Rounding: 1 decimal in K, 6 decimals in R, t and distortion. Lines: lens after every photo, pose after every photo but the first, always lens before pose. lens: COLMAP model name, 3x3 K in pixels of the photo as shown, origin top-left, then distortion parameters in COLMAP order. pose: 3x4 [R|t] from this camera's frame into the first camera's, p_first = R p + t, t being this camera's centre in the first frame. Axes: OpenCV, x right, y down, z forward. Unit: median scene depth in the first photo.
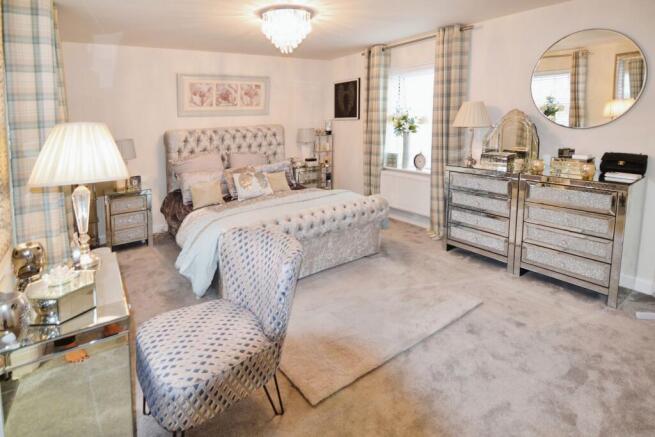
lens RADIAL K [[325.9, 0, 318.7], [0, 325.9, 220.9], [0, 0, 1]] dist [-0.000859, -0.000221]
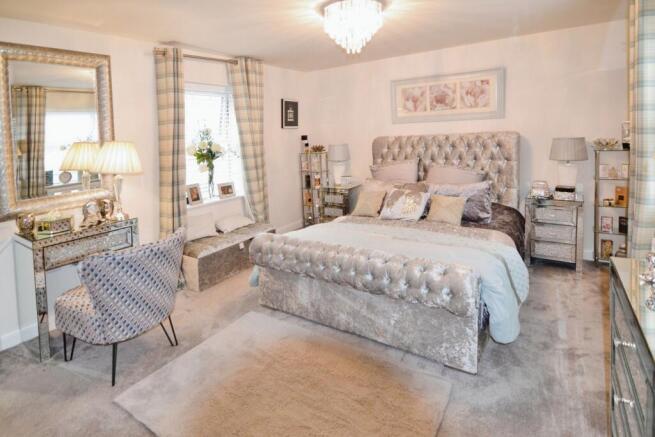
lens RADIAL K [[325.9, 0, 318.7], [0, 325.9, 220.9], [0, 0, 1]] dist [-0.000859, -0.000221]
pose [[0.316116, 0.274374, -0.908179, 0.496305], [-0.256334, 0.946365, 0.196687, -0.164783], [0.913435, 0.170621, 0.369493, 0.445195]]
